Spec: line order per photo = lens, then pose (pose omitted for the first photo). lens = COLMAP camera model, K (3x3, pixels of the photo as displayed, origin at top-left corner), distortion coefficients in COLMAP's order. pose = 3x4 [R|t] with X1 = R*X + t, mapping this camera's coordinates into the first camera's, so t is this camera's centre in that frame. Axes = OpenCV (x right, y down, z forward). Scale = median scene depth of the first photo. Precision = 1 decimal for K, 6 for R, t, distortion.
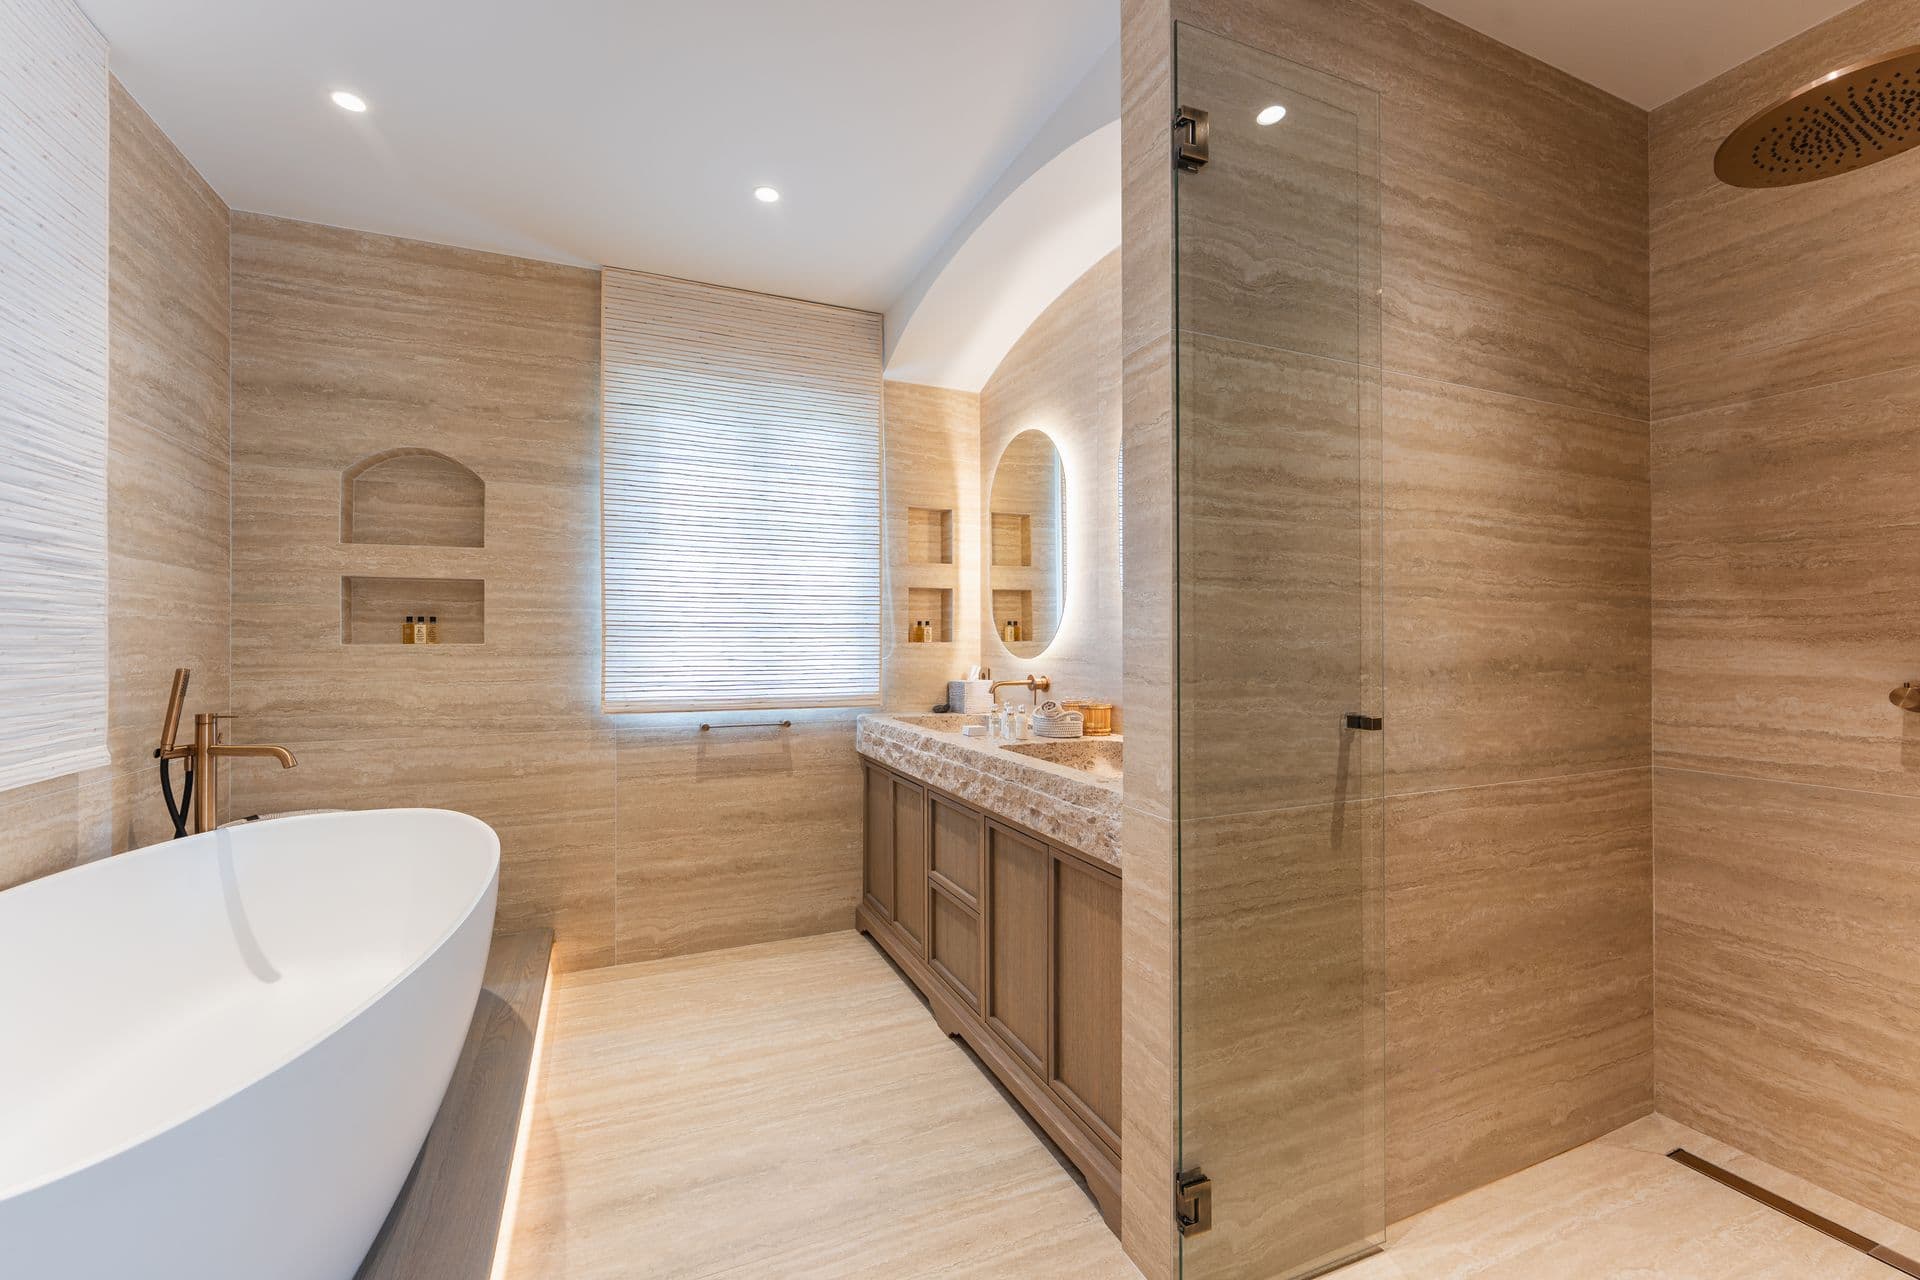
lens RADIAL K [[776.3, 0, 946.5], [0, 776.3, 643.1], [0, 0, 1]] dist [0.003876, 0.000377]
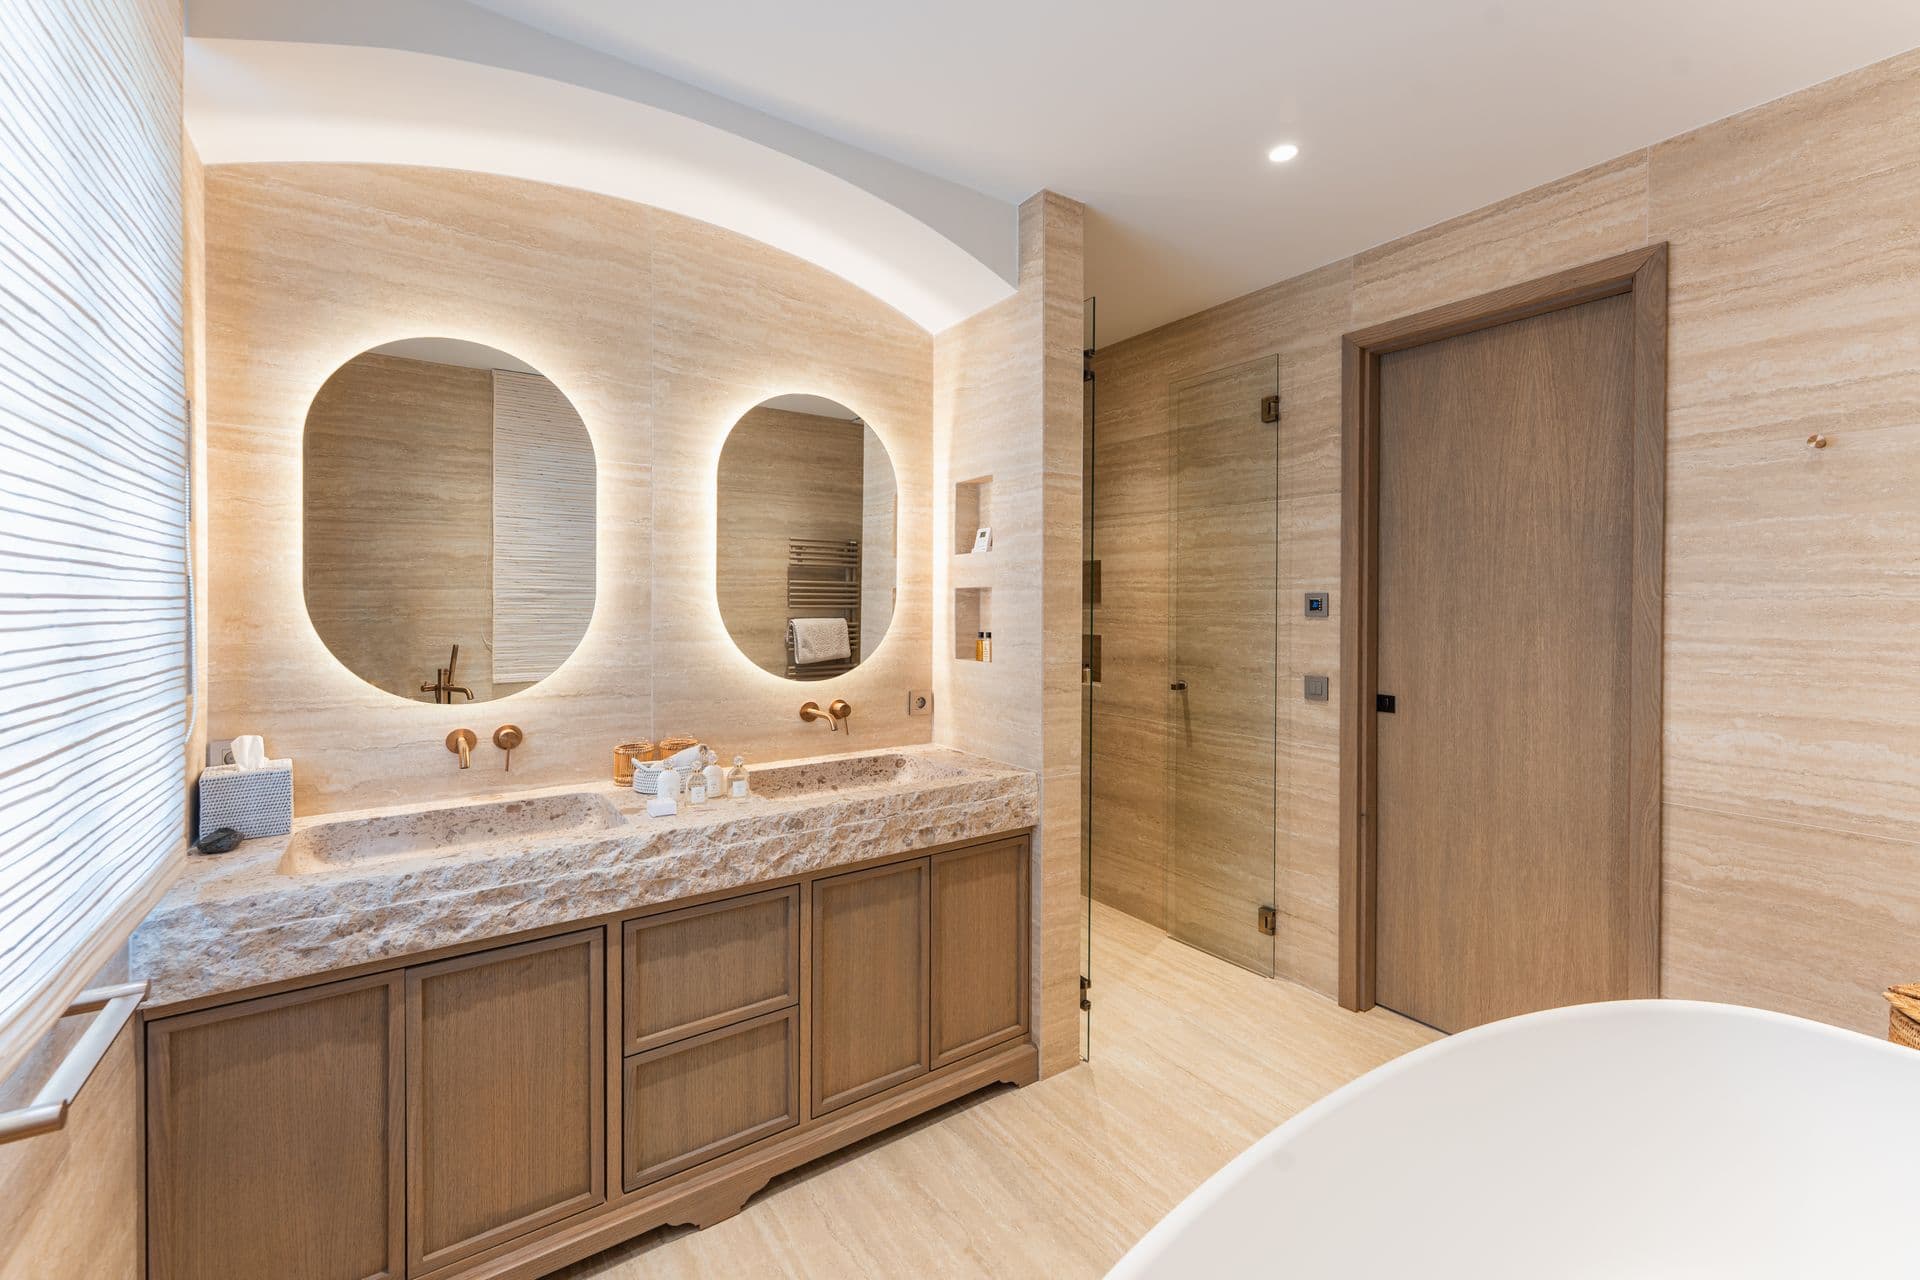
lens RADIAL K [[776.3, 0, 981.1], [0, 776.3, 612.2], [0, 0, 1]] dist [0.003876, 0.000377]
pose [[-0.192851, -0.013686, 0.981133, -0.594599], [0.002038, 0.999895, 0.014348, -0.062806], [-0.981226, 0.004767, -0.192803, 0.704590]]
